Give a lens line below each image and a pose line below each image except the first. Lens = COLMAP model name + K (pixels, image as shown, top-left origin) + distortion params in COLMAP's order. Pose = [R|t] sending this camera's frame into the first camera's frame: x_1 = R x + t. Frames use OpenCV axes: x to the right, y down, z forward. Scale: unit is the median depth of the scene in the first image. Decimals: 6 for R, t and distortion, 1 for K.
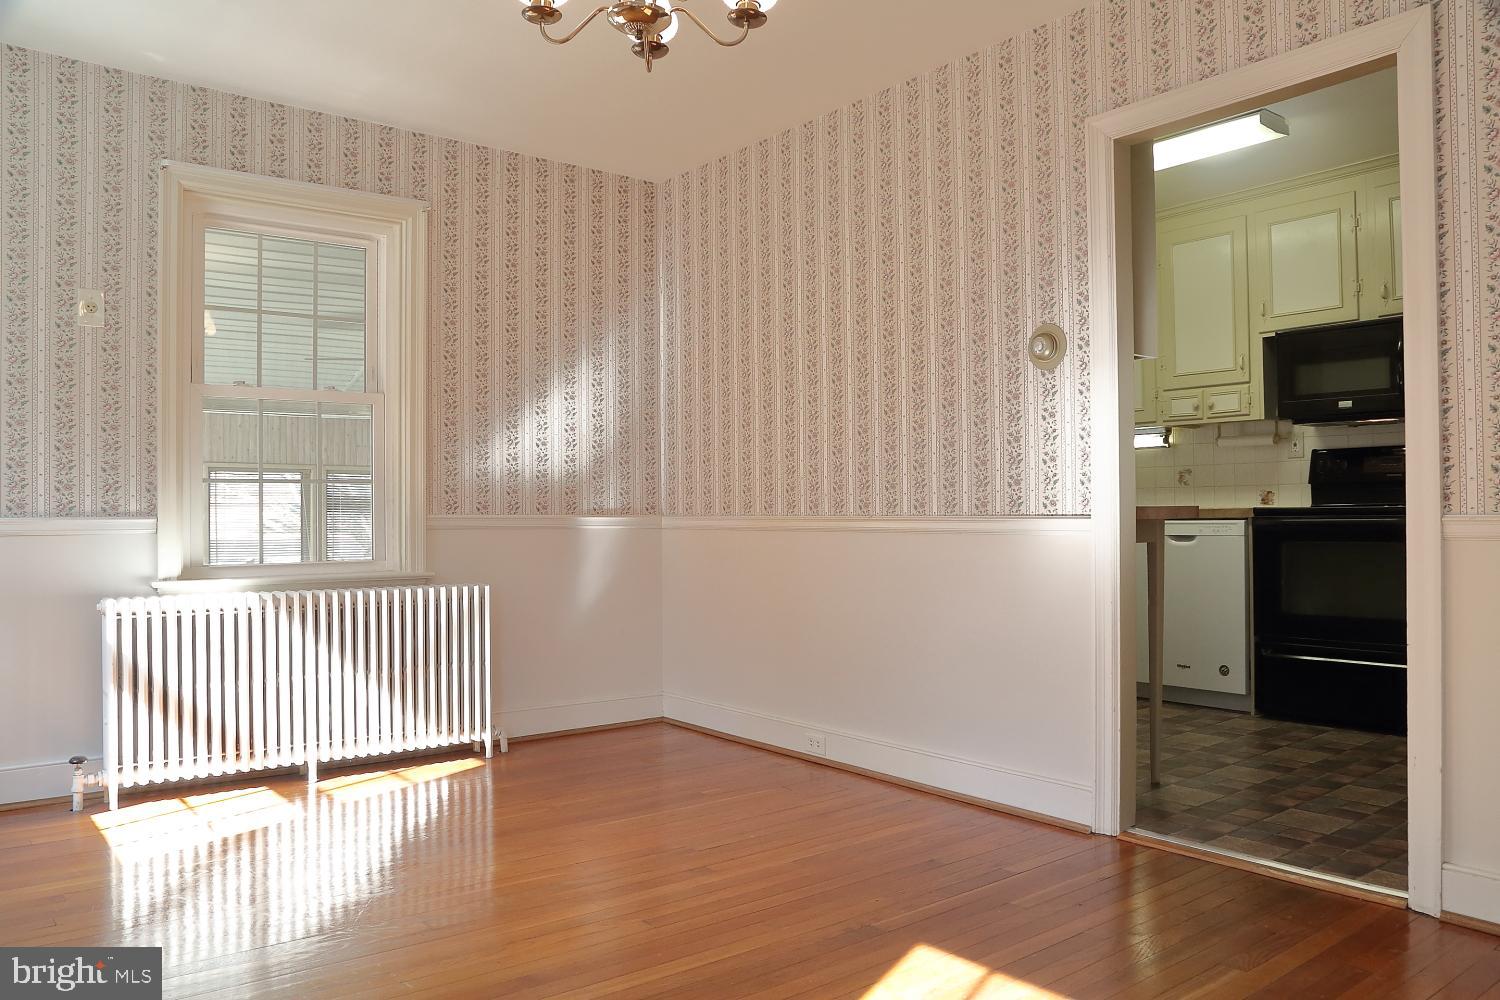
lens RADIAL K [[1098.1, 0, 728.4], [0, 1098.1, 505.9], [0, 0, 1]] dist [-0.127190, 0.091221]
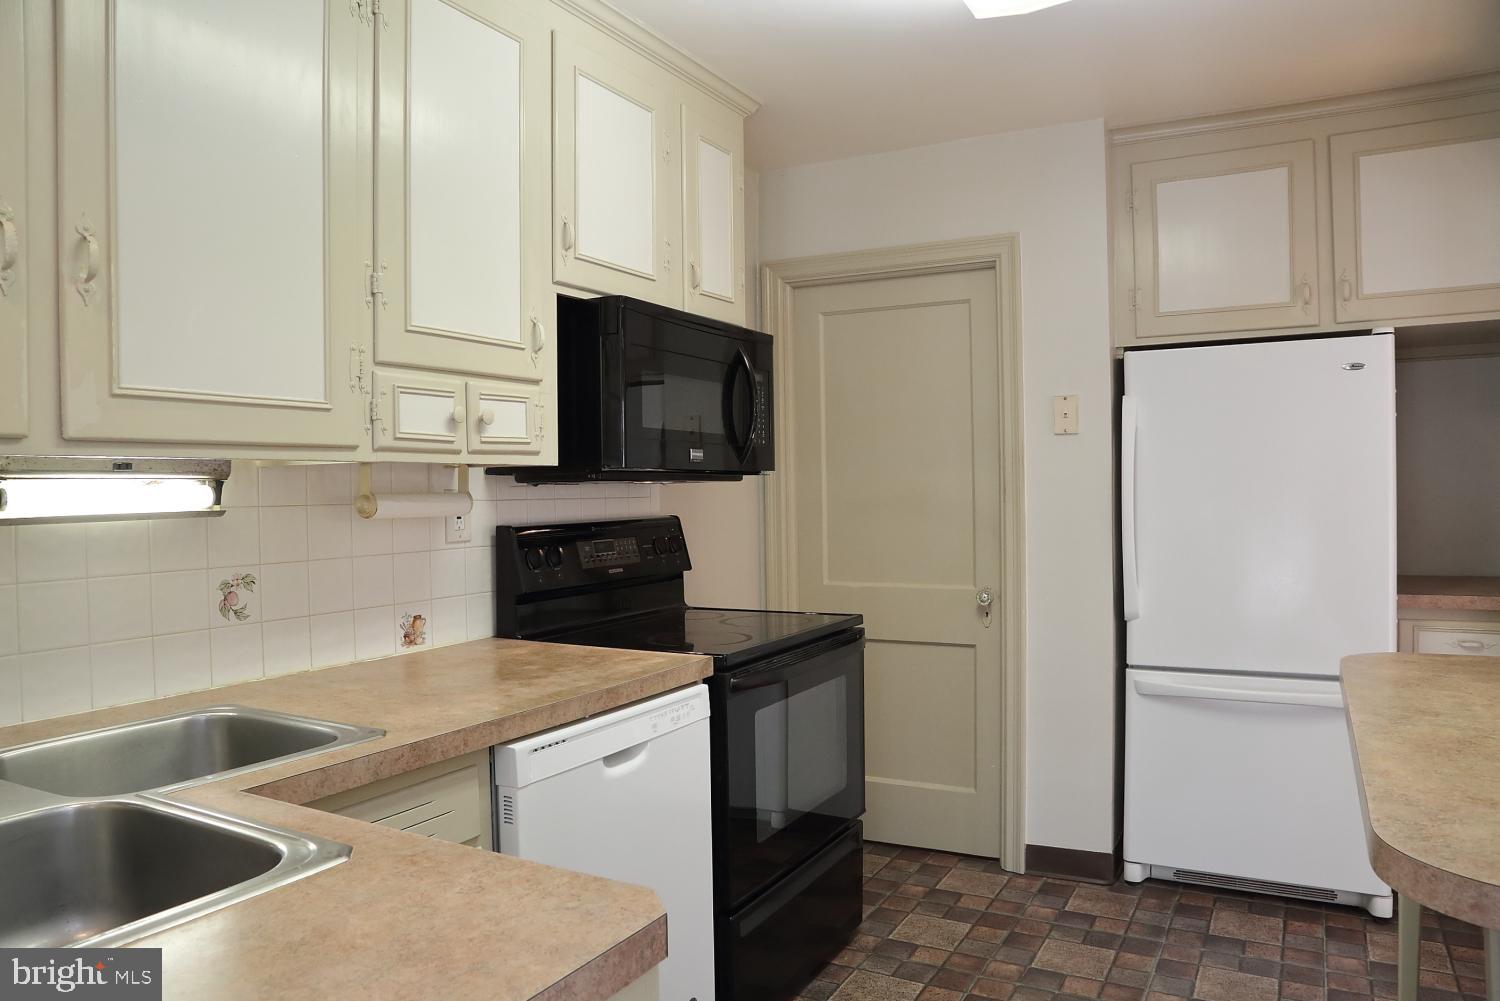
lens RADIAL K [[1026.8, 0, 752.8], [0, 1026.8, 505.9], [0, 0, 1]] dist [-0.117020, 0.057830]
pose [[-0.398495, 0.008325, 0.917133, 0.049660], [0.015957, 0.999870, -0.002143, -0.058972], [-0.917032, 0.013781, -0.398577, 1.065530]]
